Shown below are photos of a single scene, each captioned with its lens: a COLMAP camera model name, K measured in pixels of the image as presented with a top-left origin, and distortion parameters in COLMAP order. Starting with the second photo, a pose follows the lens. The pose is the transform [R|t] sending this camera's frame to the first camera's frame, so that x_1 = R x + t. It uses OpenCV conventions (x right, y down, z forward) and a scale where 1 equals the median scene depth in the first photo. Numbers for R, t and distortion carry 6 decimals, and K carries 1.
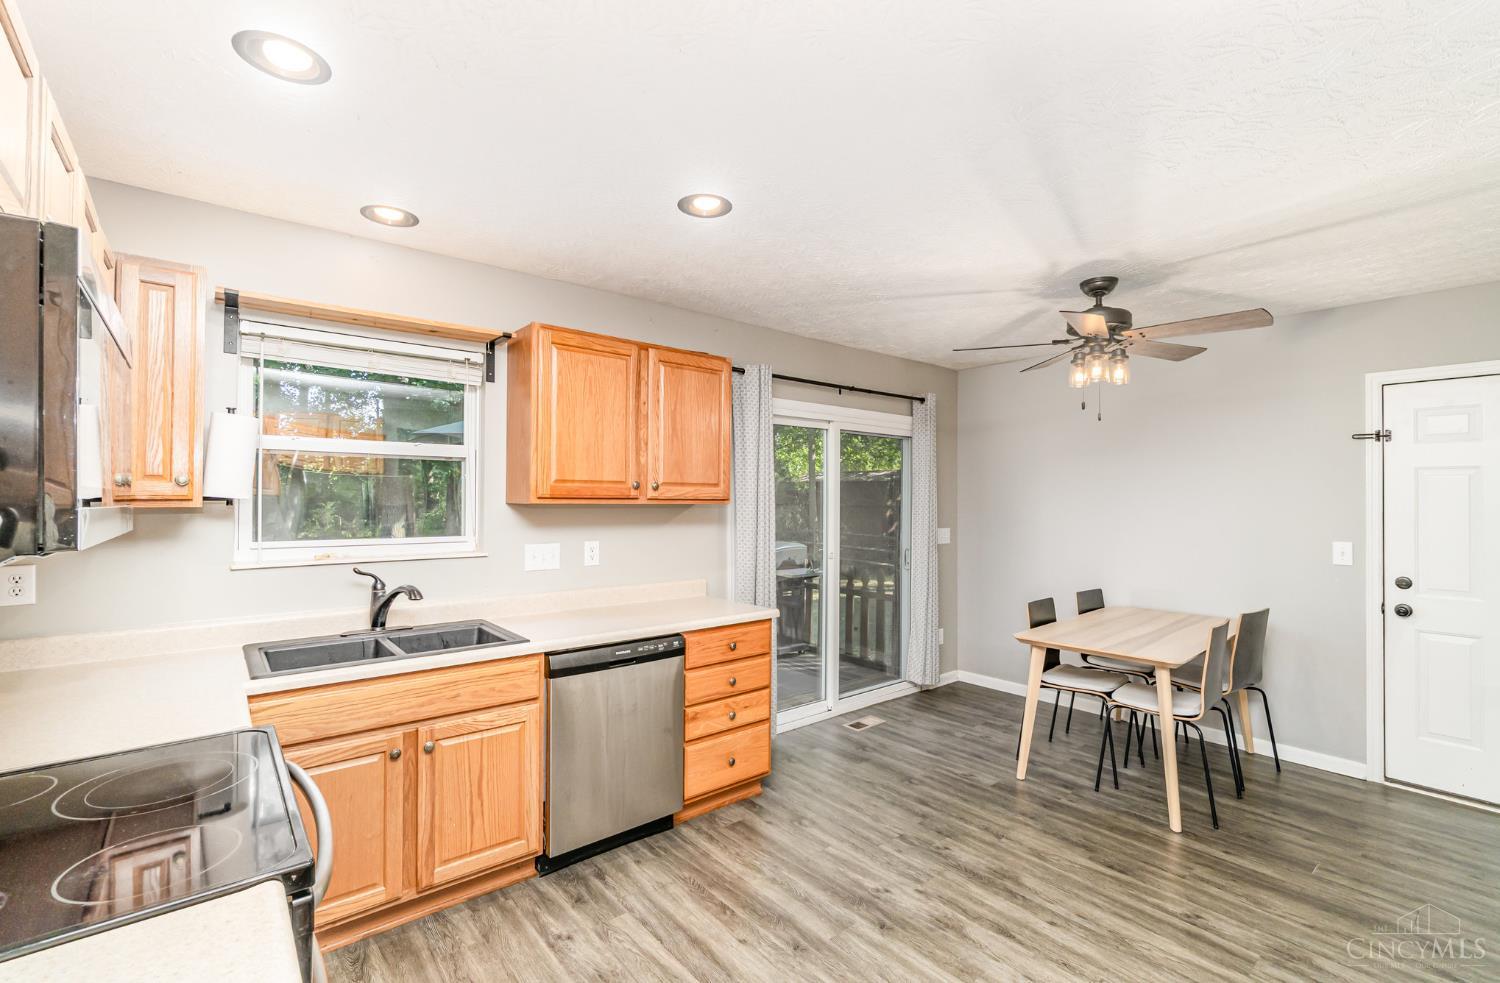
lens RADIAL K [[665.6, 0, 750.5], [0, 665.6, 495.7], [0, 0, 1]] dist [-0.003525, 0.002231]
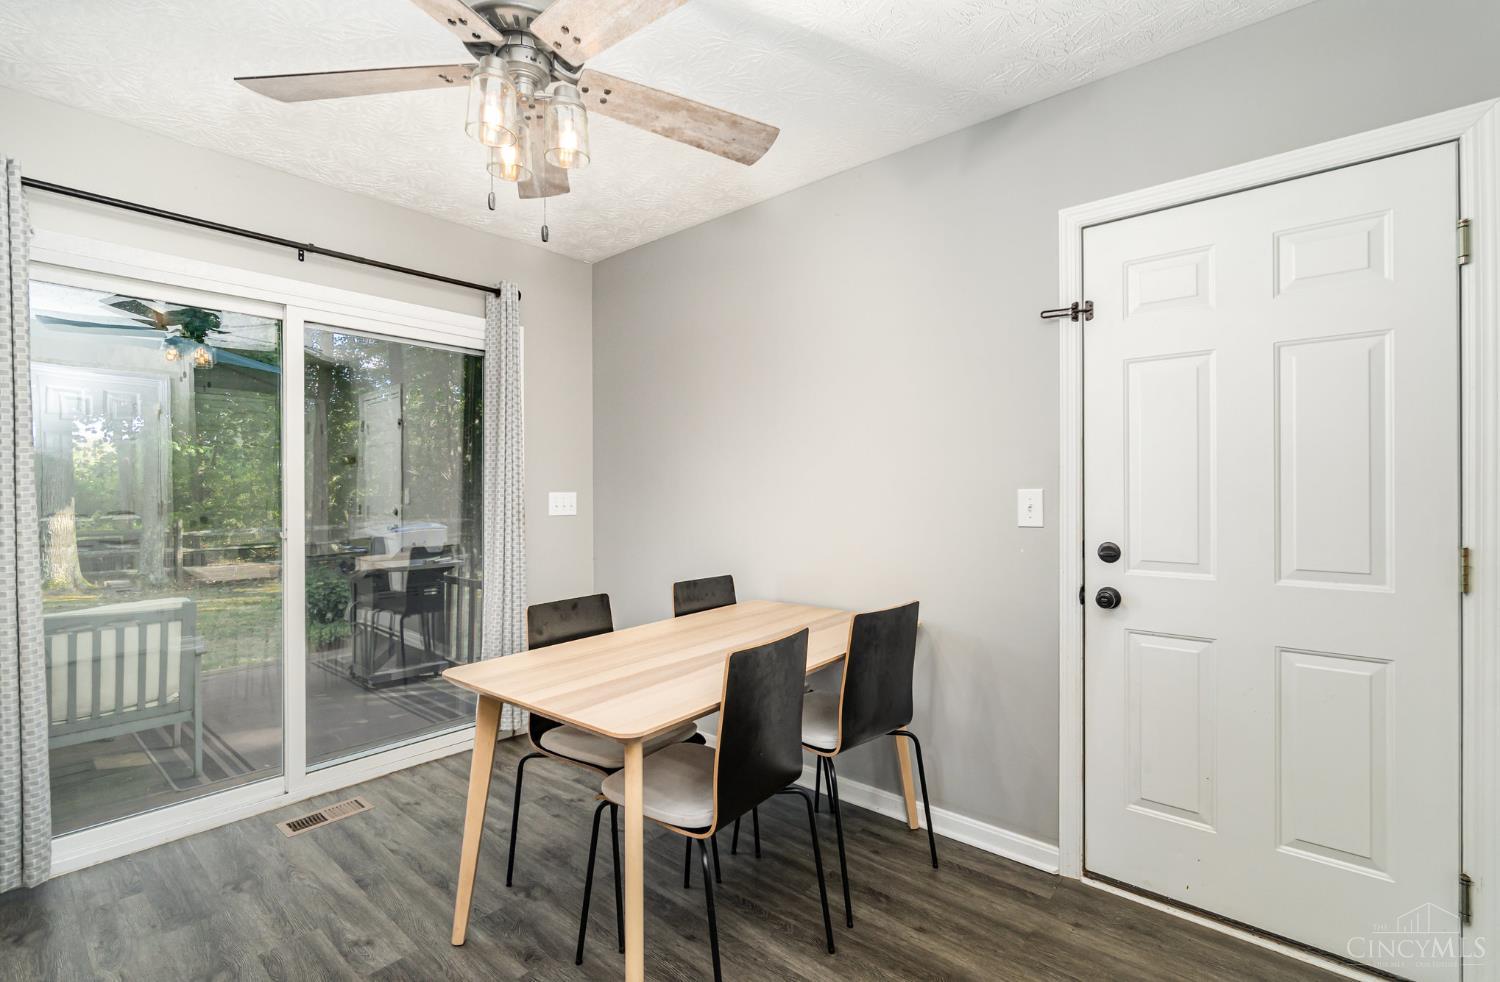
lens RADIAL K [[665.6, 0, 748.9], [0, 665.6, 496.1], [0, 0, 1]] dist [-0.003525, 0.002231]
pose [[0.987054, -0.013648, 0.159809, 0.547567], [0.010755, 0.999763, 0.018954, 0.063149], [-0.160030, -0.016990, 0.986966, 0.443235]]
